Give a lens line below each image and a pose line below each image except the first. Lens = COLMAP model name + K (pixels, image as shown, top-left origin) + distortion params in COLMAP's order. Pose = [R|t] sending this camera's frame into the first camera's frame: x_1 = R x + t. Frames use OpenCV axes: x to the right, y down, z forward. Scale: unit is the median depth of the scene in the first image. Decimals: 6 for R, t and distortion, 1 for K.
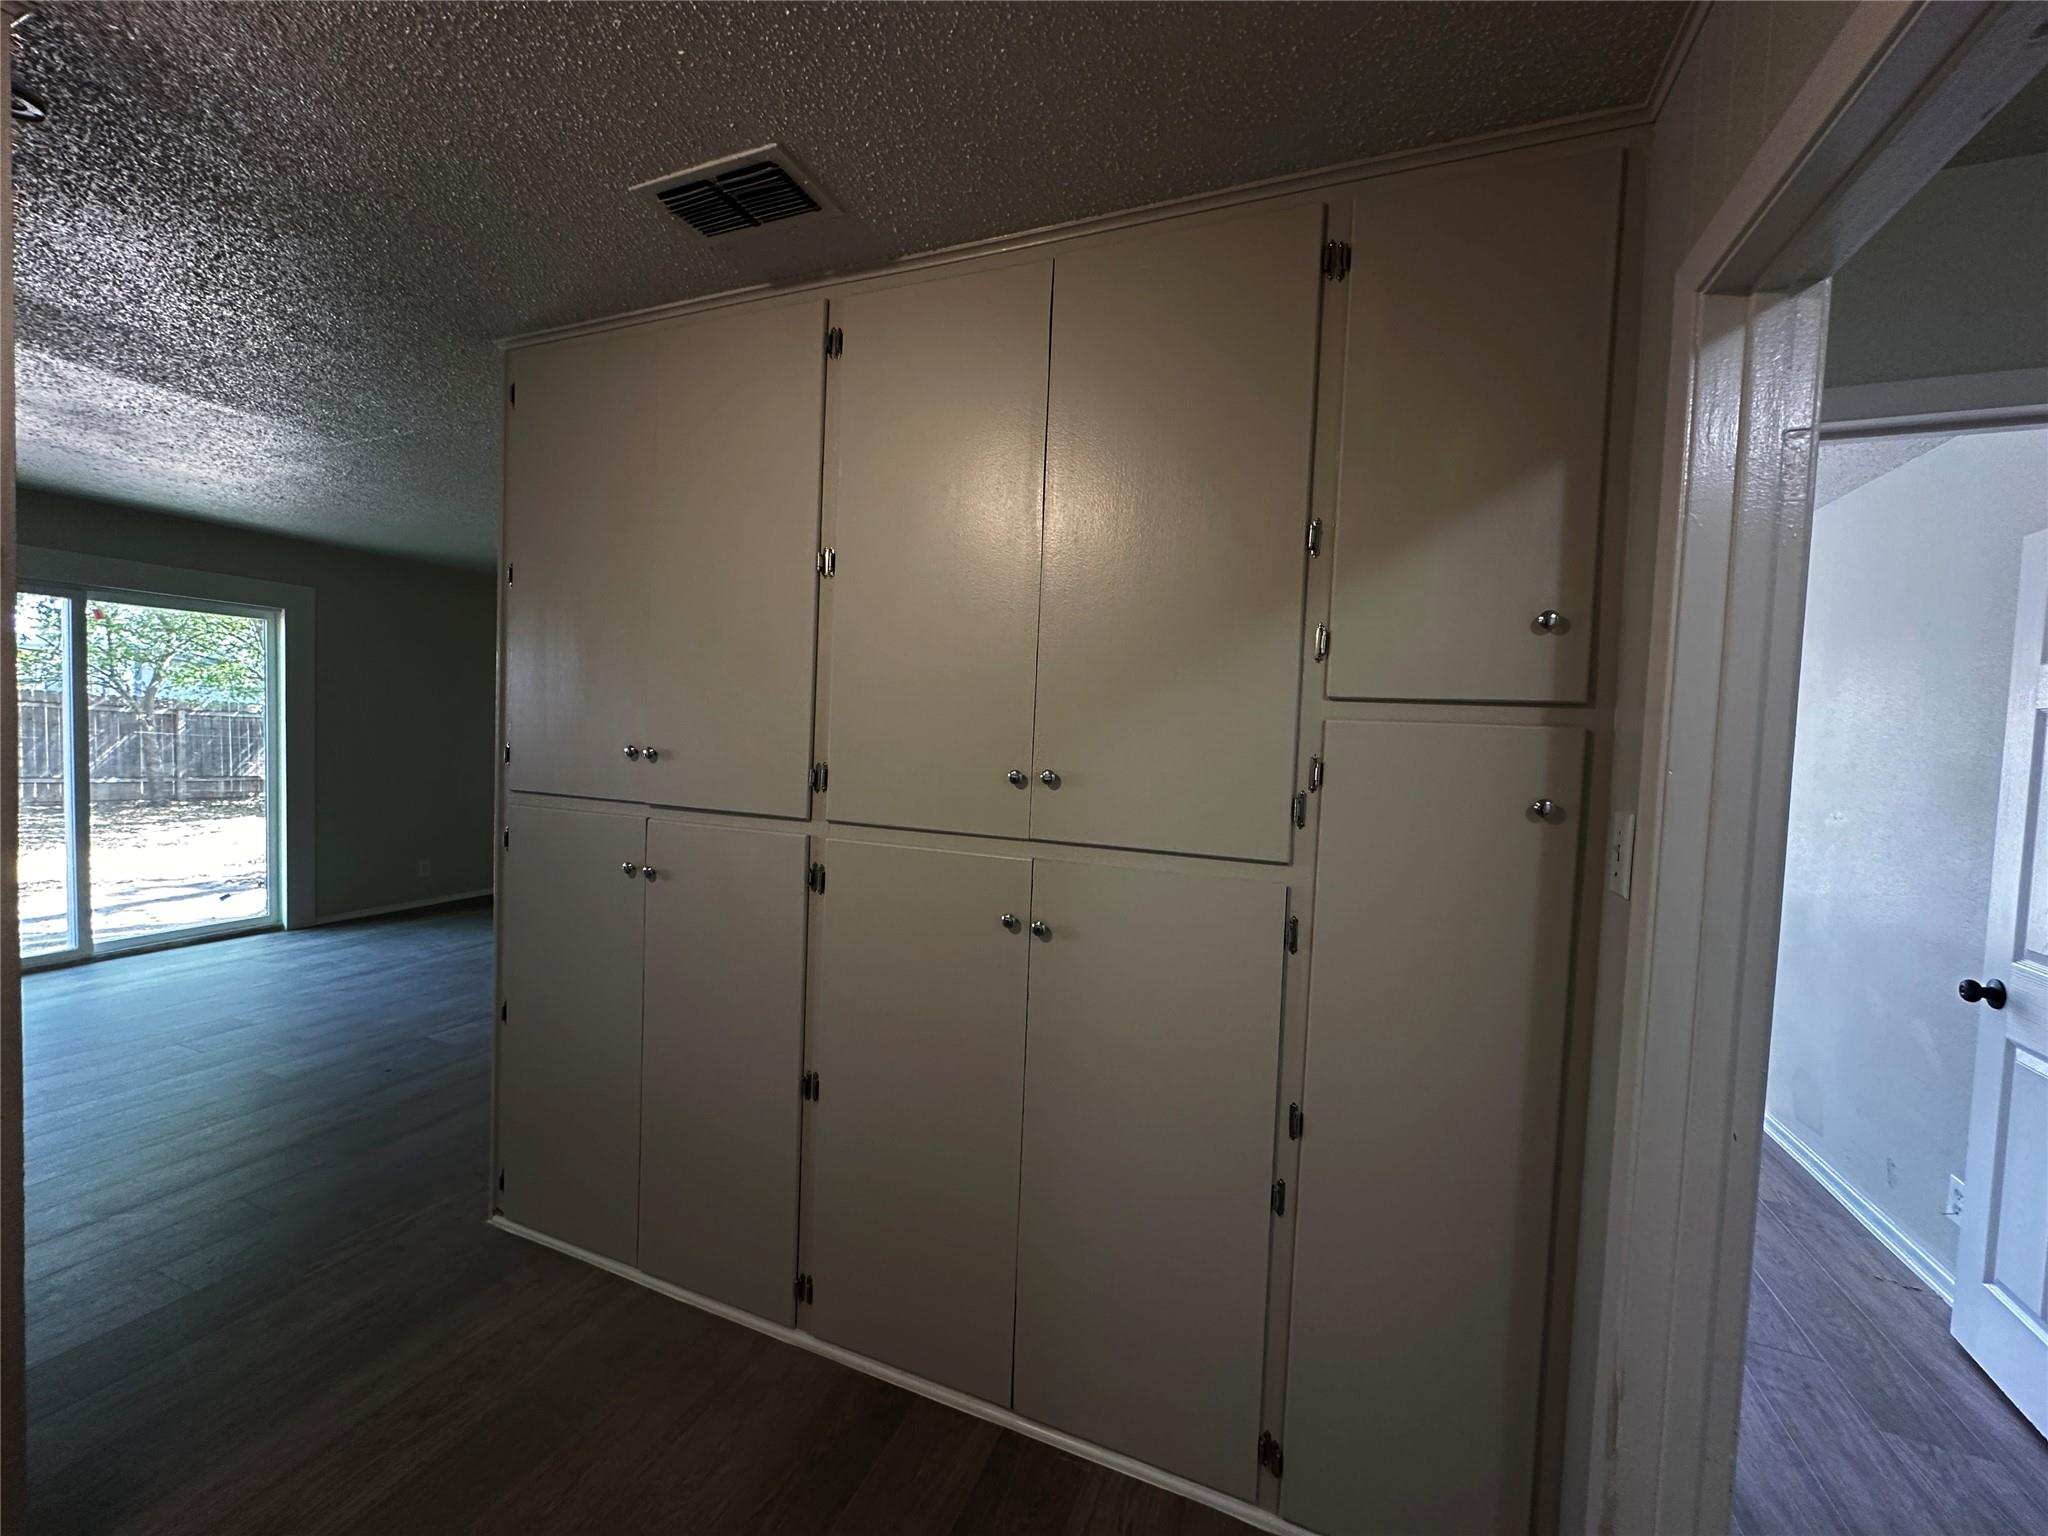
lens RADIAL K [[812.8, 0, 1024.4], [0, 812.8, 767.0], [0, 0, 1]] dist [-0.001117, -0.000165]
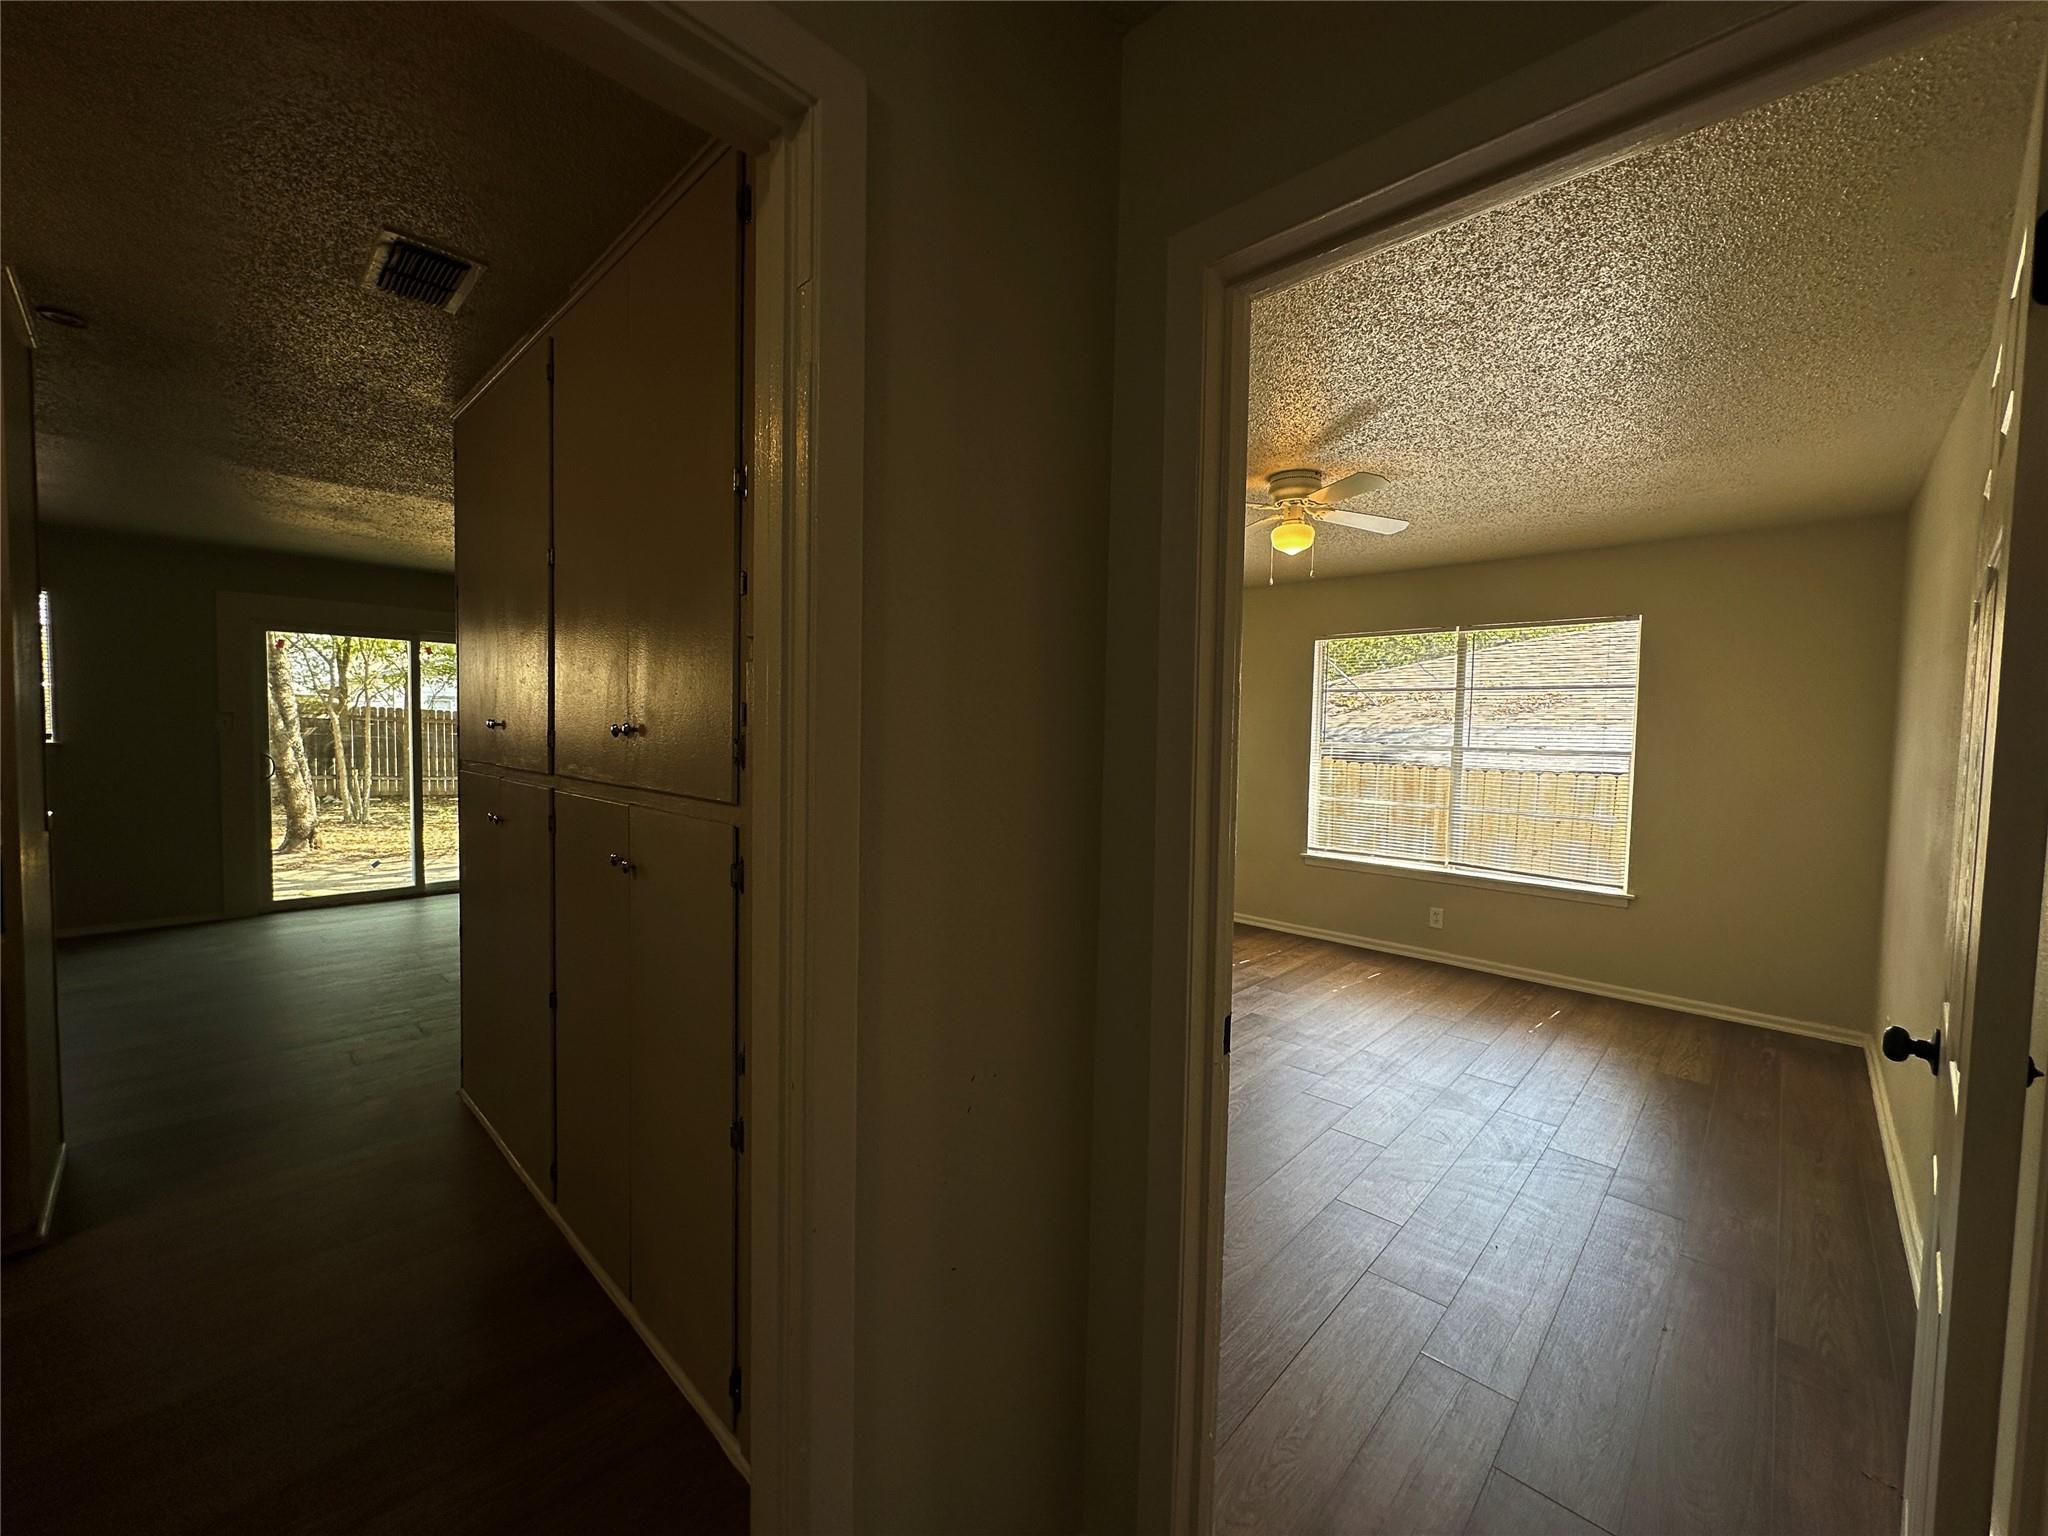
lens RADIAL K [[812.8, 0, 1023.7], [0, 812.8, 761.3], [0, 0, 1]] dist [-0.001117, -0.000165]
pose [[0.932047, -0.005746, -0.362291, 0.519529], [0.001368, 0.999923, -0.012340, 0.039141], [0.362334, 0.011006, 0.931983, 0.091818]]
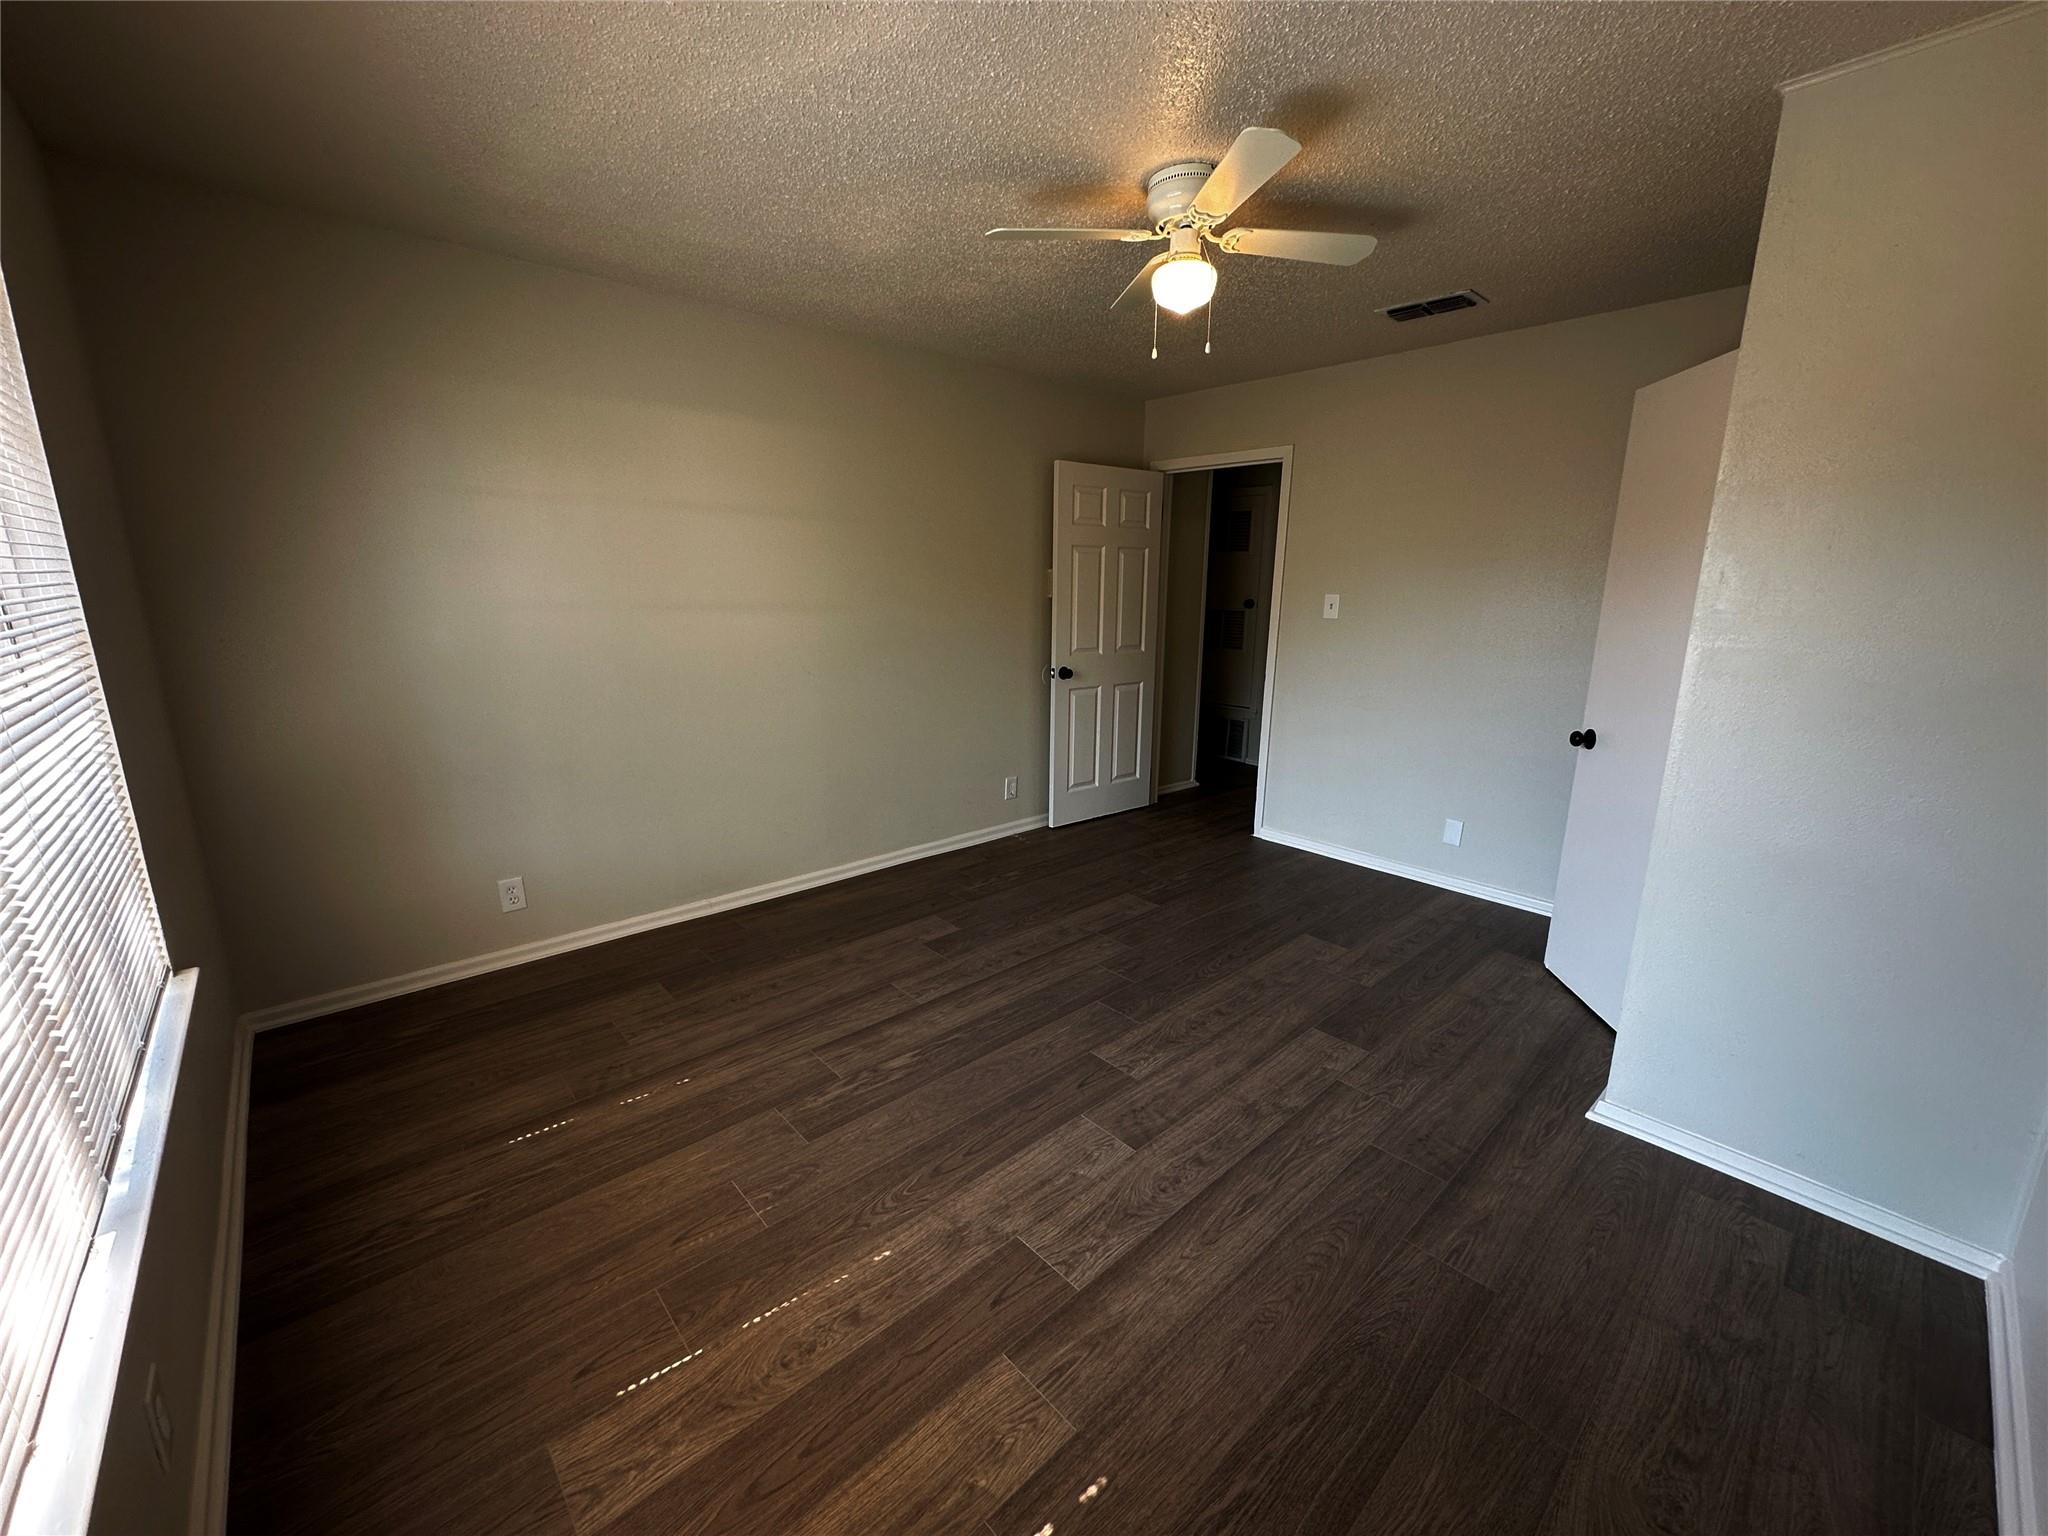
lens RADIAL K [[812.8, 0, 1024.3], [0, 812.8, 763.3], [0, 0, 1]] dist [-0.001117, -0.000165]
pose [[-0.900154, -0.148525, 0.409467, 0.209801], [-0.031483, 0.959794, 0.278934, -0.078598], [-0.434432, 0.238192, -0.868639, 2.193827]]
